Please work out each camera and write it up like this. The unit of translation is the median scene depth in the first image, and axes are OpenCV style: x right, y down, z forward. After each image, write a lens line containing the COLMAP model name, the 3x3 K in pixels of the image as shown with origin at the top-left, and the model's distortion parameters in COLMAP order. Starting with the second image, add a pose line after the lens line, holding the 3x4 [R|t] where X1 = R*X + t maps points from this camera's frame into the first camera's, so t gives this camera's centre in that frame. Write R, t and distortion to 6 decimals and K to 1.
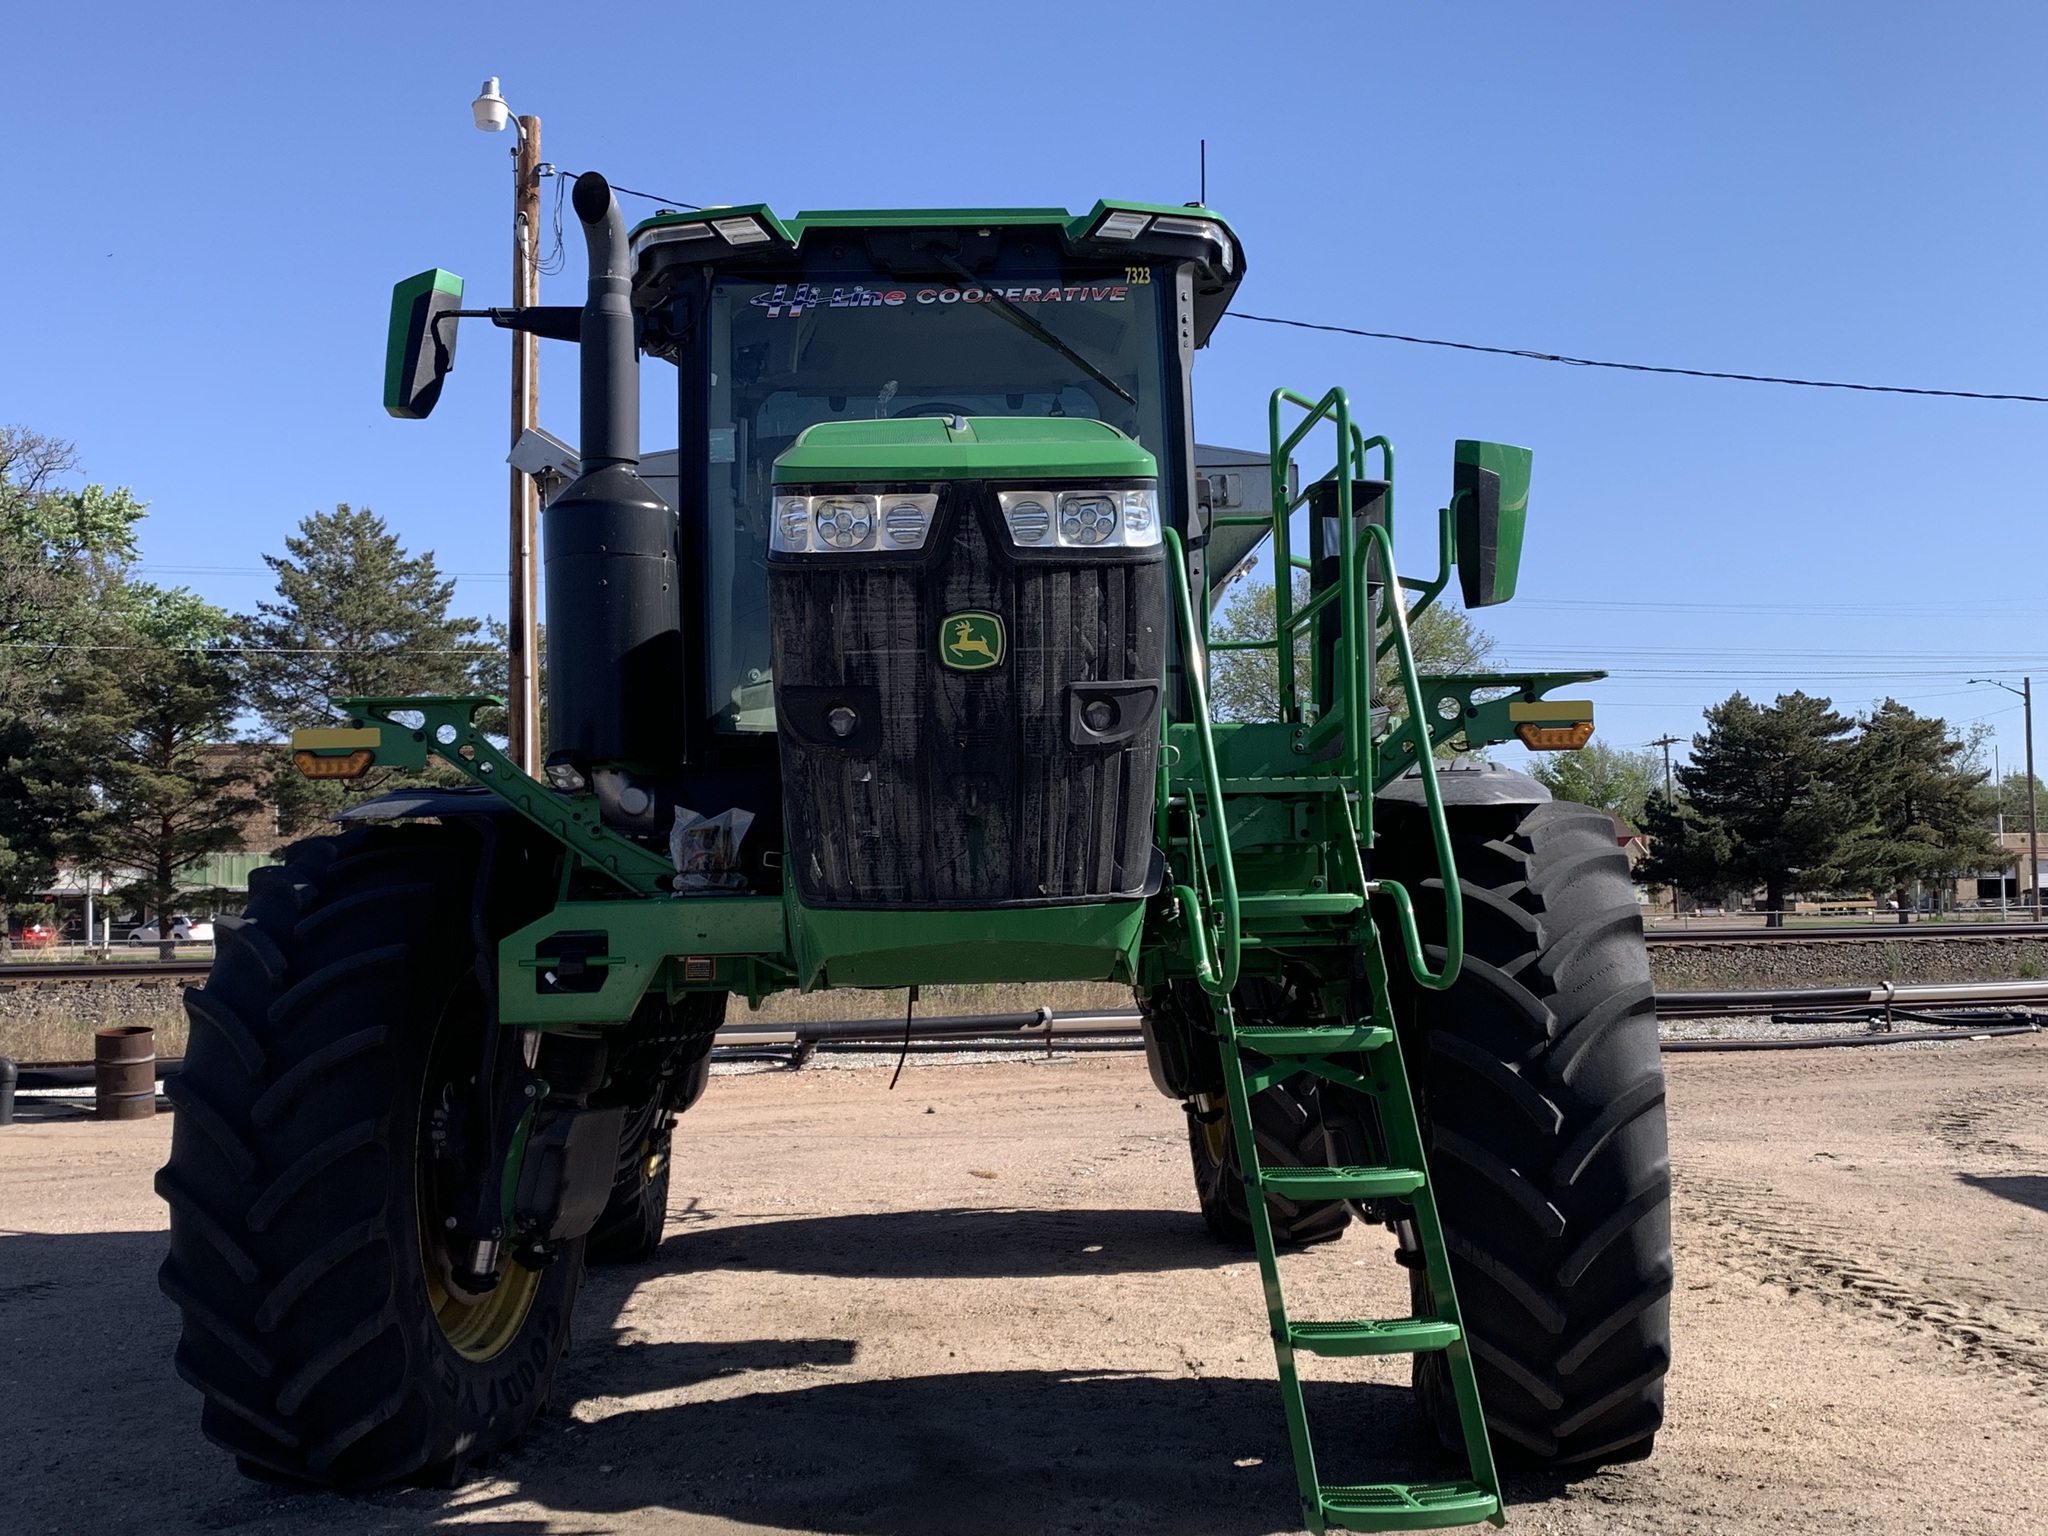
lens RADIAL K [[2270.2, 0, 1011.9], [0, 2270.2, 765.0], [0, 0, 1]] dist [0.060769, 0.000000]
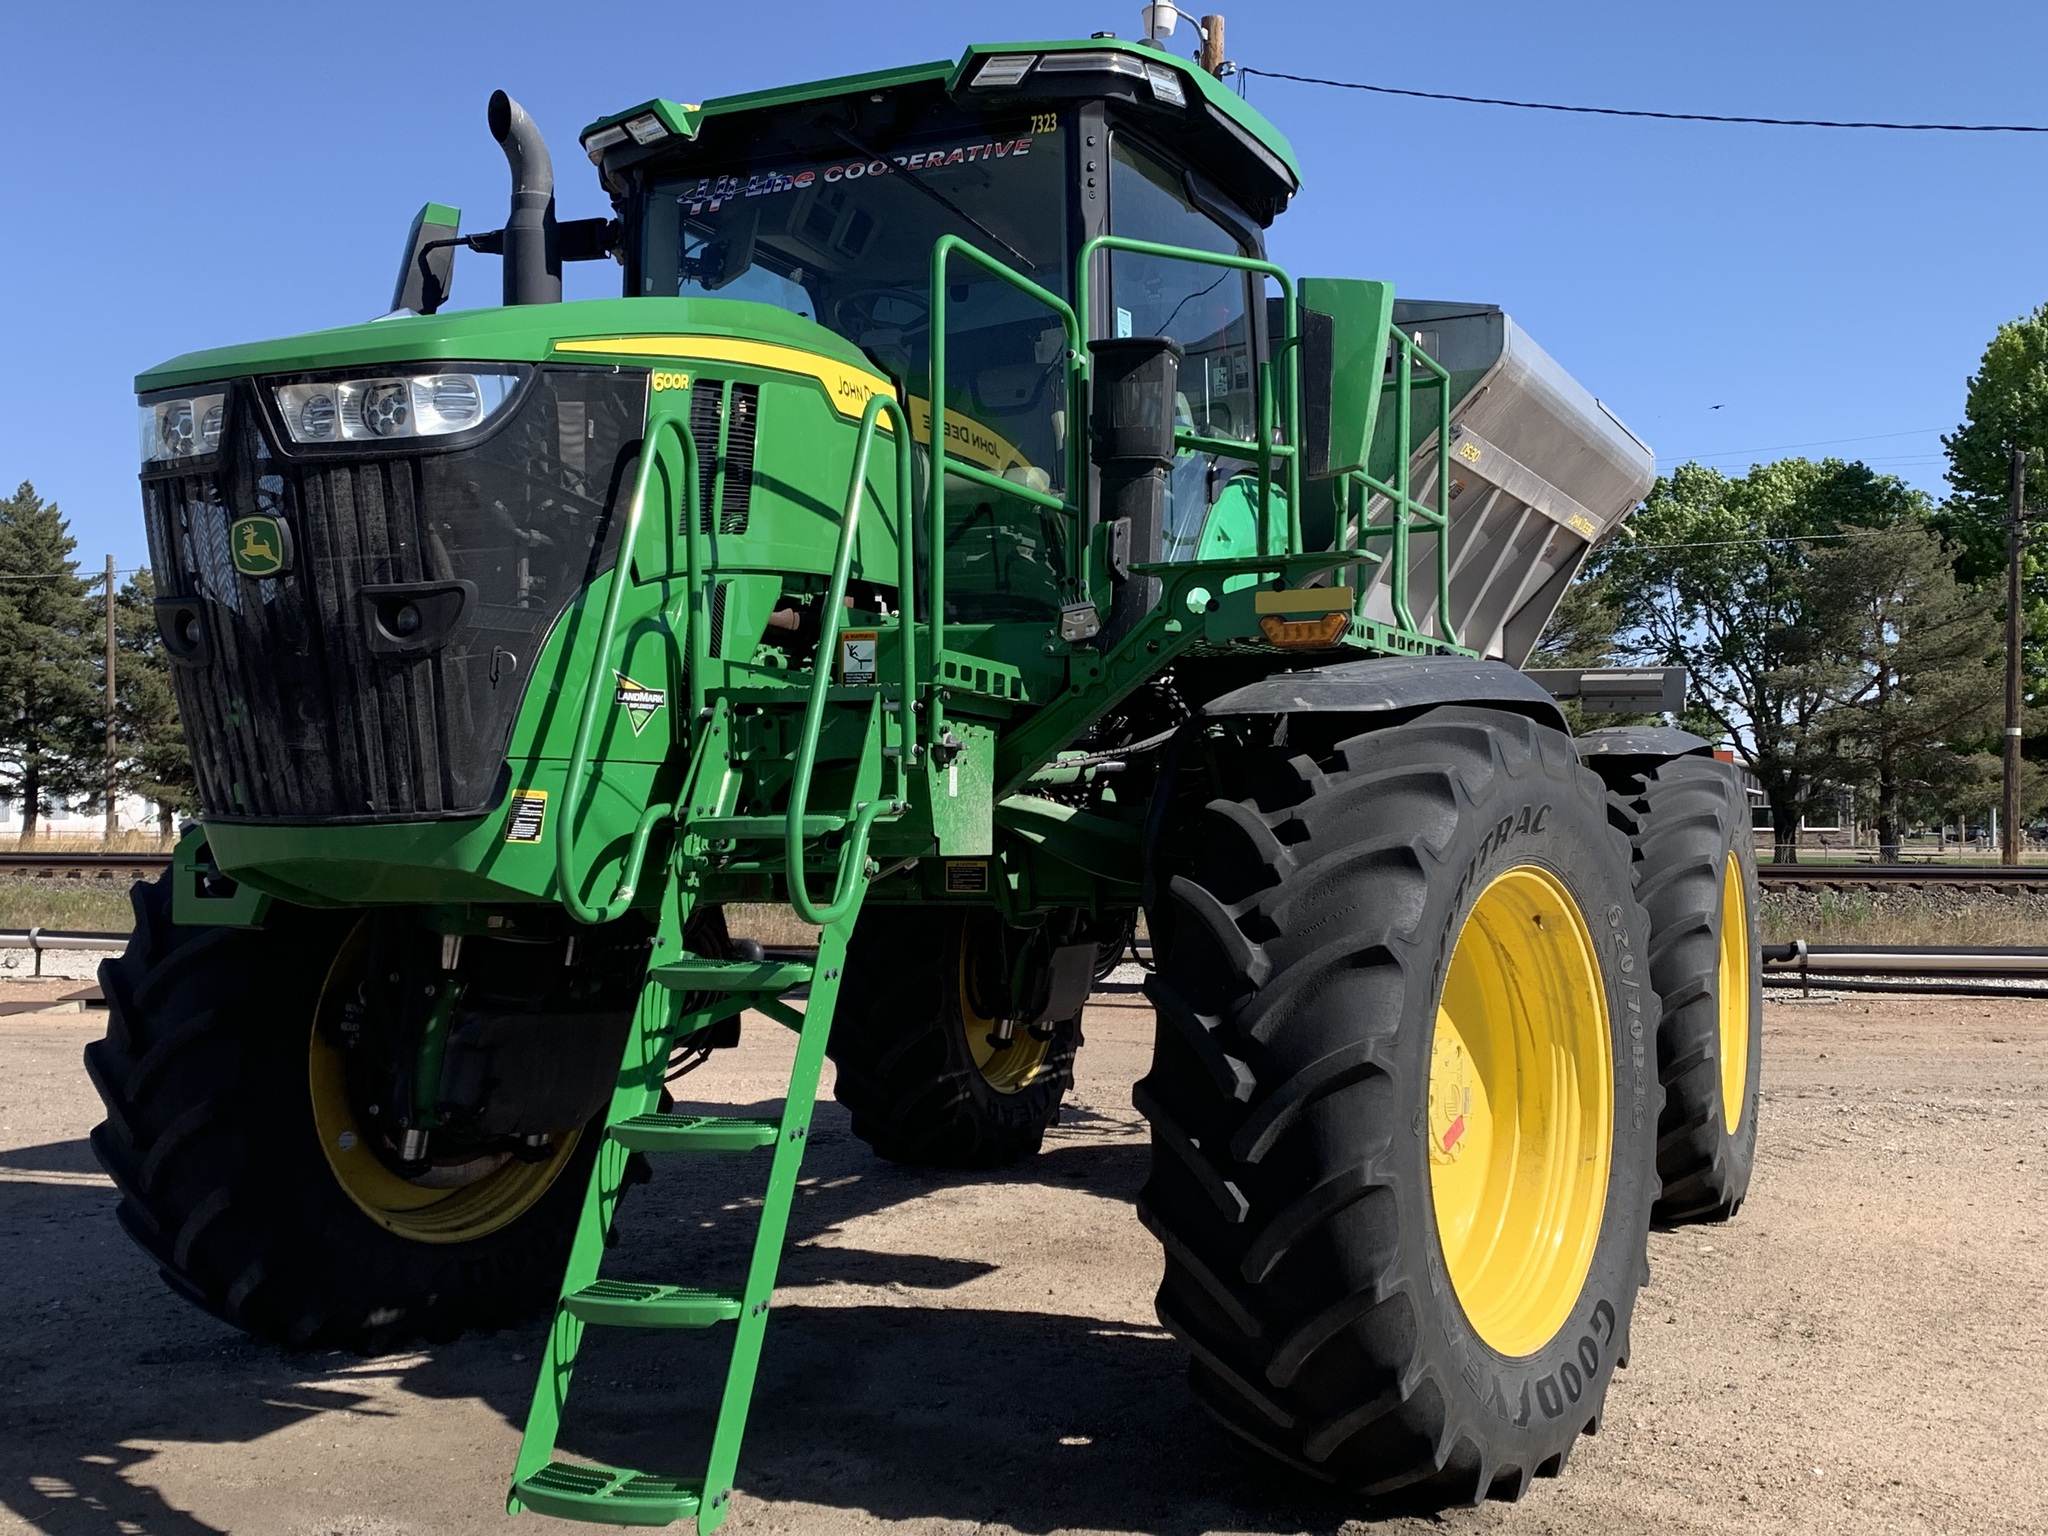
lens RADIAL K [[2270.2, 0, 999.3], [0, 2270.2, 780.4], [0, 0, 1]] dist [0.060769, 0.000000]
pose [[0.885417, 0.009870, -0.464693, 0.420432], [0.011925, 0.998963, 0.043940, 0.003465], [0.464644, -0.044447, 0.884381, 0.169066]]
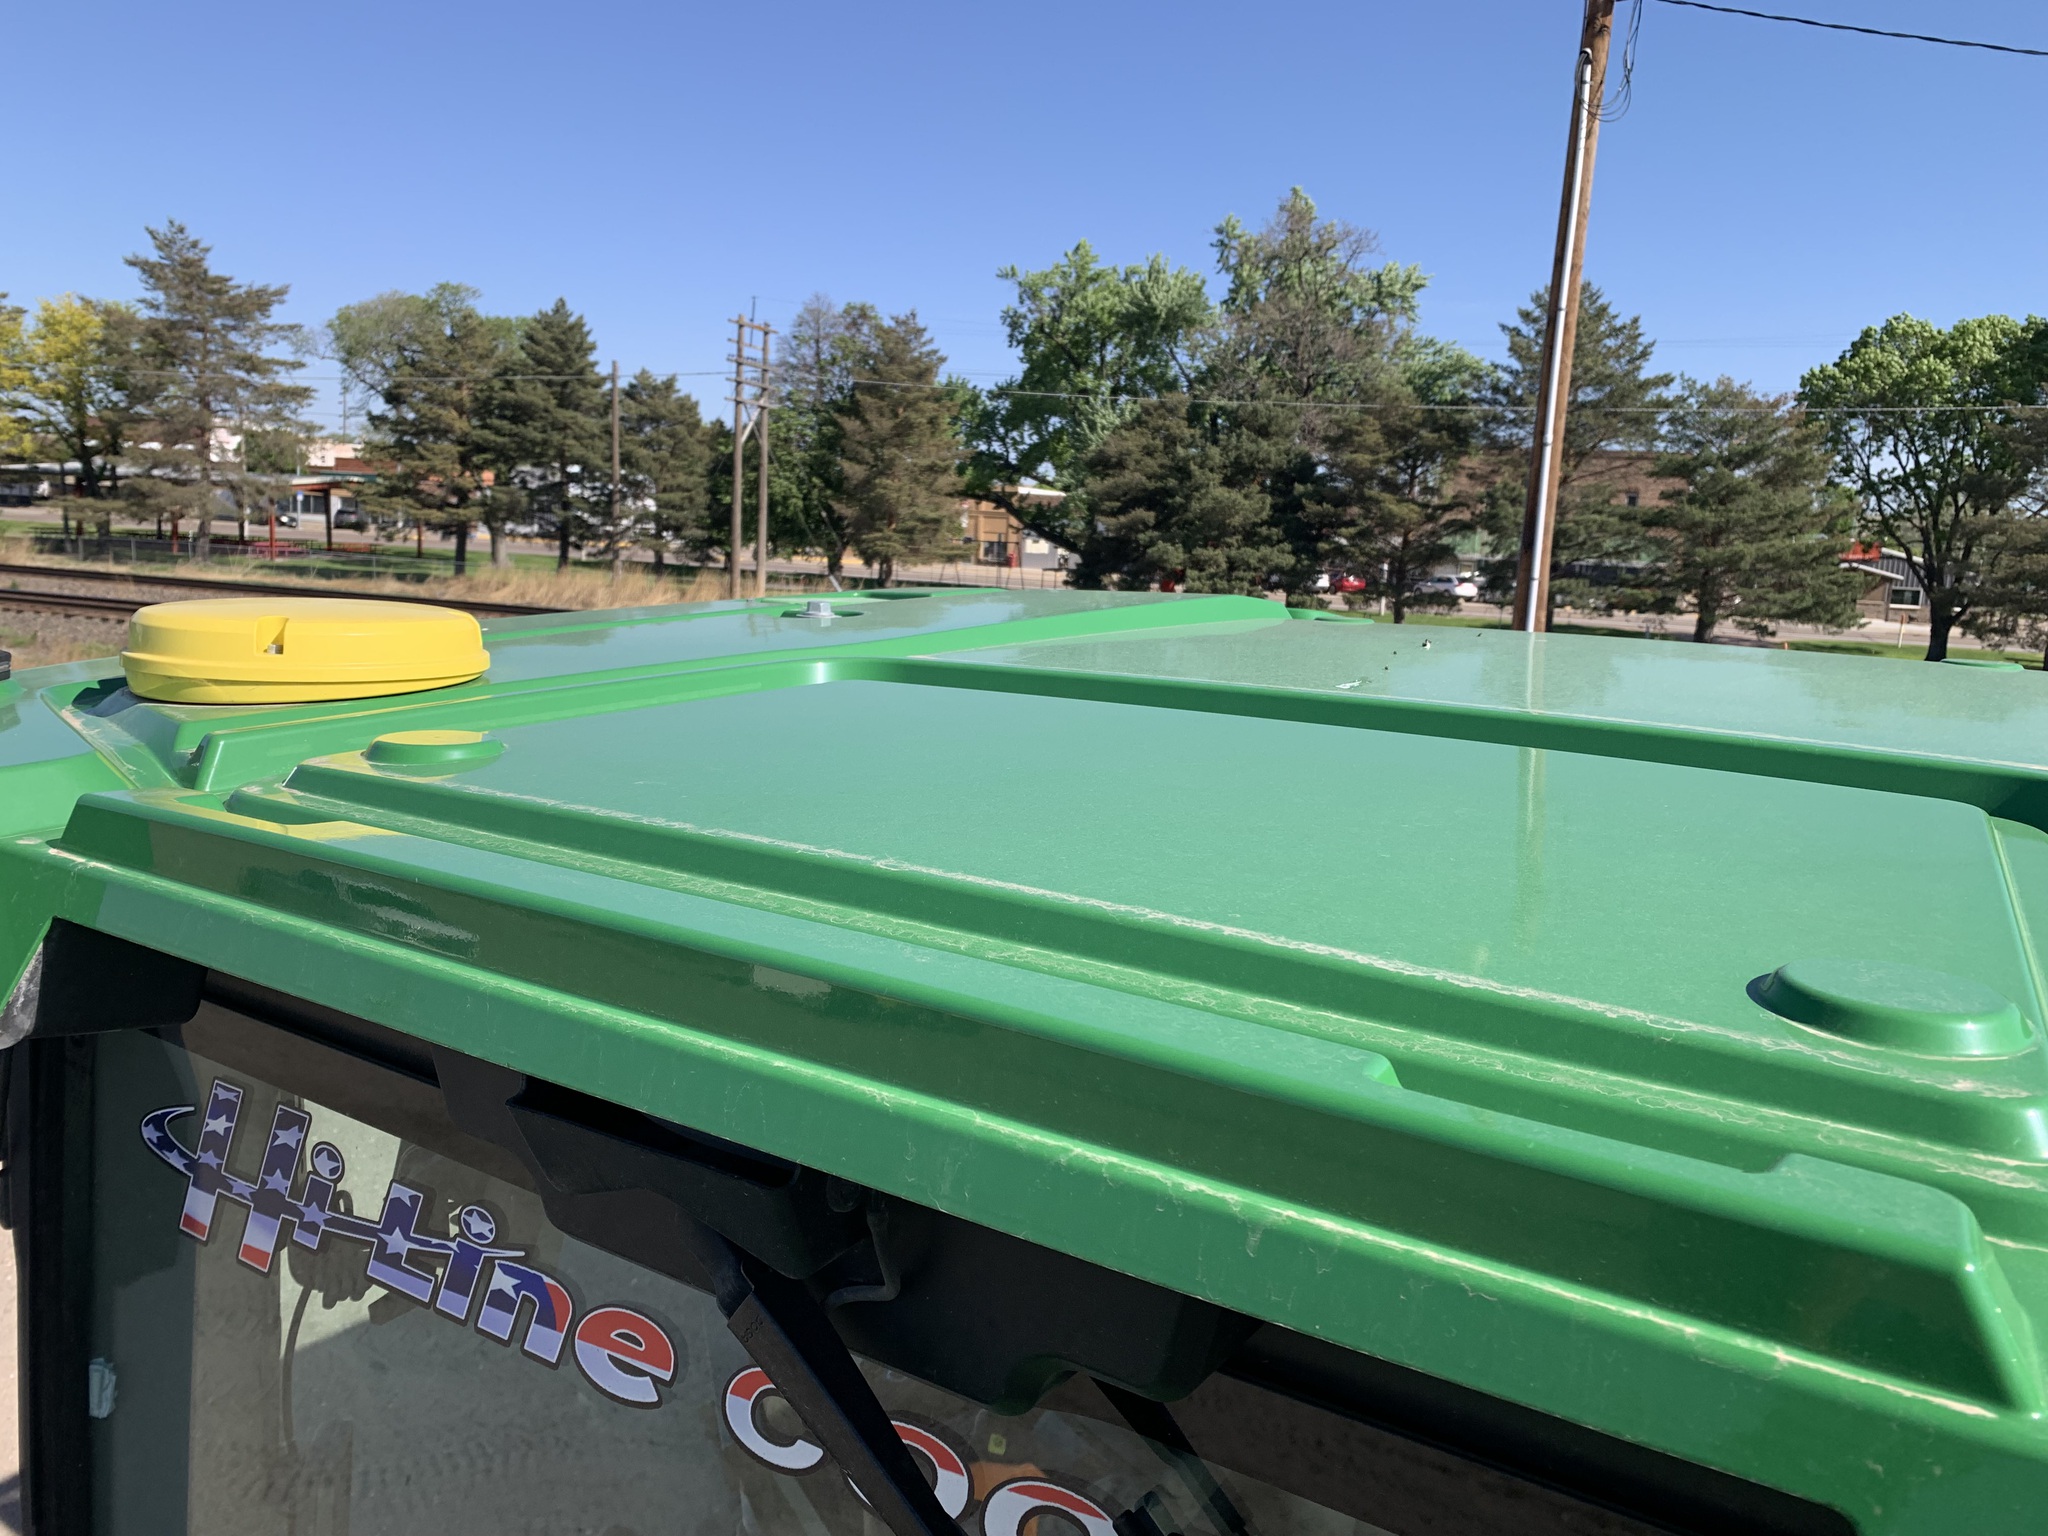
lens RADIAL K [[1575.6, 0, 1029.6], [0, 1575.6, 775.9], [0, 0, 1]] dist [0.011517, 0.005139]
pose [[0.801439, 0.156449, -0.577252, 0.023688], [-0.028154, 0.973979, 0.224883, -0.243556], [0.597414, -0.163978, 0.784989, 0.842500]]
